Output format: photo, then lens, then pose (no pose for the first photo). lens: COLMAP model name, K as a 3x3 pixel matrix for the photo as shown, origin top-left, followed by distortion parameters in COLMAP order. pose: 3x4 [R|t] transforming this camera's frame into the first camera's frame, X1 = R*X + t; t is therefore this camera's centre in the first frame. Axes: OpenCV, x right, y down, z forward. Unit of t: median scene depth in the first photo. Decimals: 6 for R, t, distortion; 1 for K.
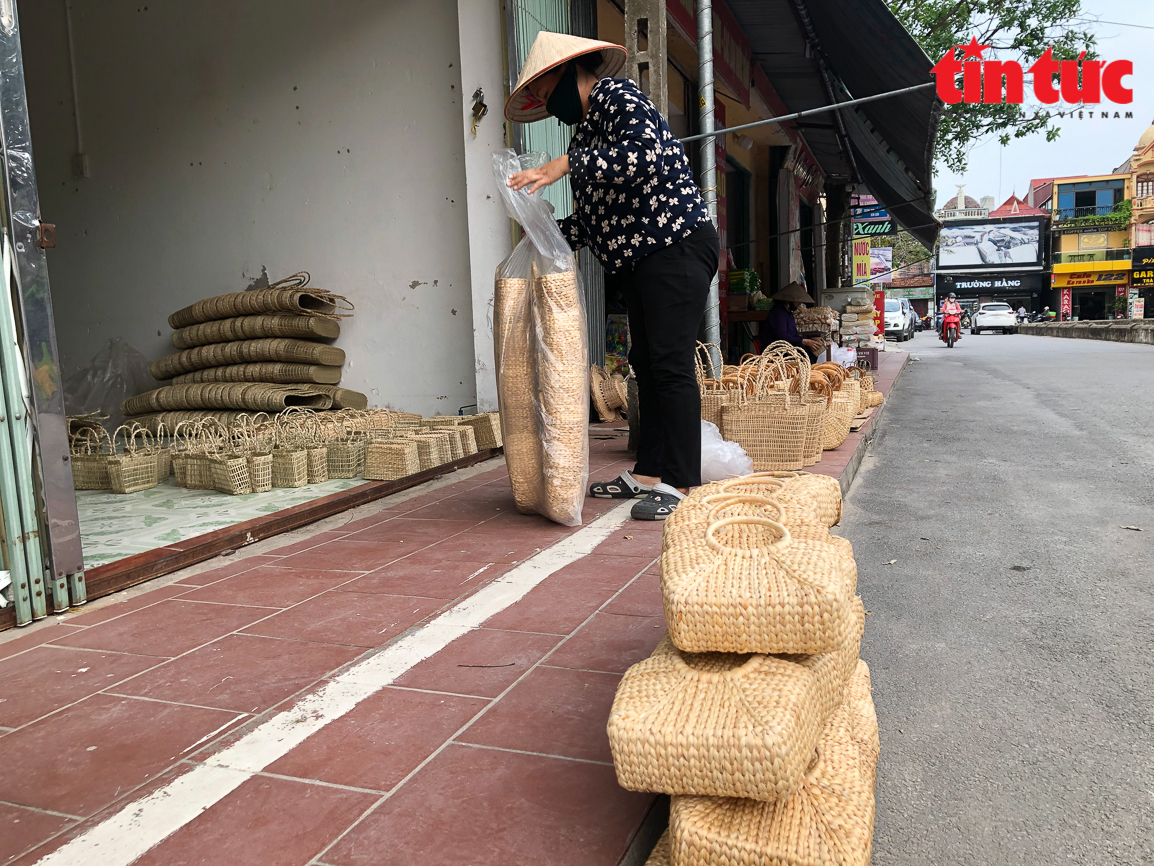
lens RADIAL K [[960.4, 0, 582.8], [0, 960.4, 434.4], [0, 0, 1]] dist [0.046988, -0.033591]
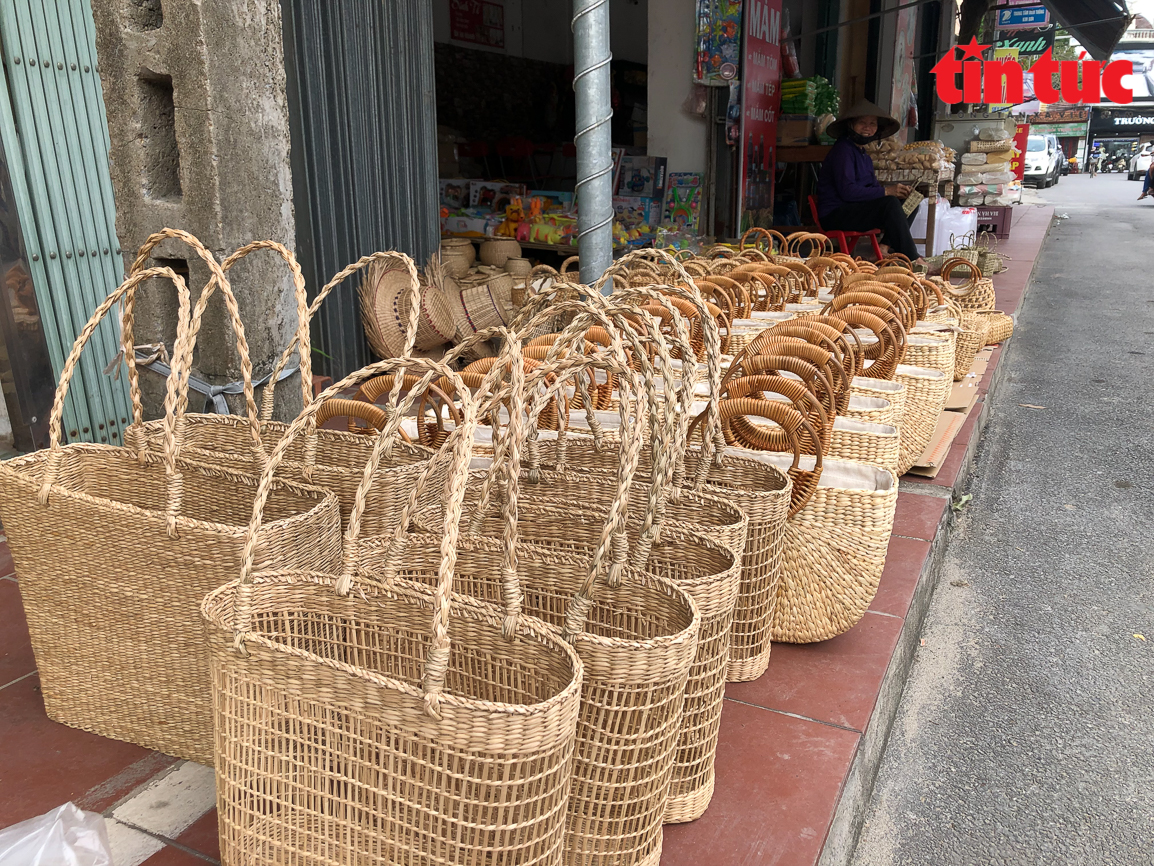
lens RADIAL K [[960.4, 0, 570.4], [0, 960.4, 433.1], [0, 0, 1]] dist [0.046988, -0.033591]
pose [[0.992508, 0.051776, -0.110664, 0.042957], [-0.033150, 0.985910, 0.163960, -0.017902], [0.117594, -0.159063, 0.980240, 0.143141]]
